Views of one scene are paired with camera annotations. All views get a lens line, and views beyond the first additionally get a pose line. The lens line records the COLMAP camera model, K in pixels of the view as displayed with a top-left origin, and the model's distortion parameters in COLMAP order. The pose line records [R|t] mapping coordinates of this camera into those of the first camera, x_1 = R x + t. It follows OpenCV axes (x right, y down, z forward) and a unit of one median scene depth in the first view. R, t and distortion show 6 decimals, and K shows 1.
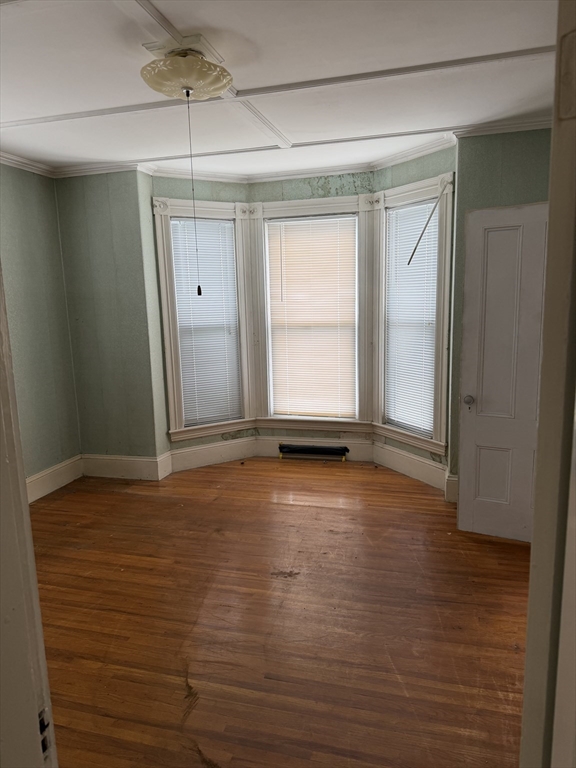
lens RADIAL K [[538.8, 0, 284.4], [0, 538.8, 384.8], [0, 0, 1]] dist [0.058885, -0.080007]
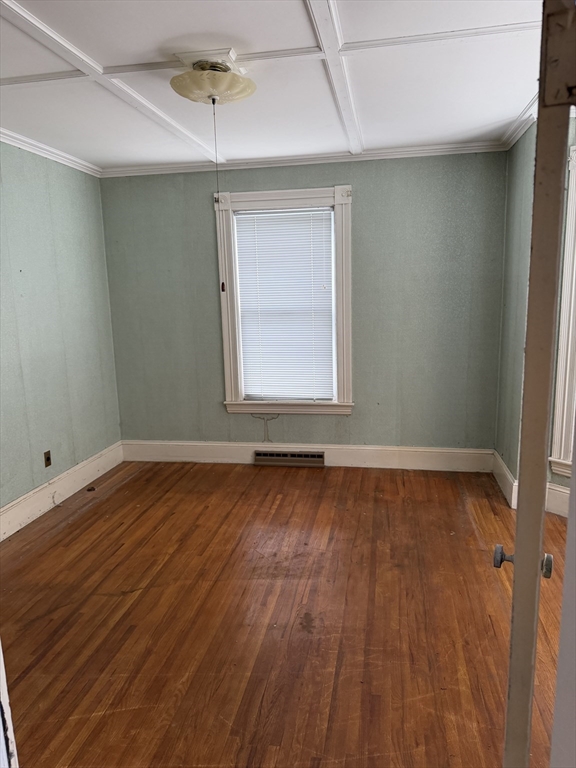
lens RADIAL K [[538.8, 0, 289.6], [0, 538.8, 386.0], [0, 0, 1]] dist [0.058885, -0.080007]
pose [[0.108489, 0.212660, -0.971085, 0.727957], [-0.149575, 0.969222, 0.195542, -0.168160], [0.982780, 0.124035, 0.136959, 0.791655]]
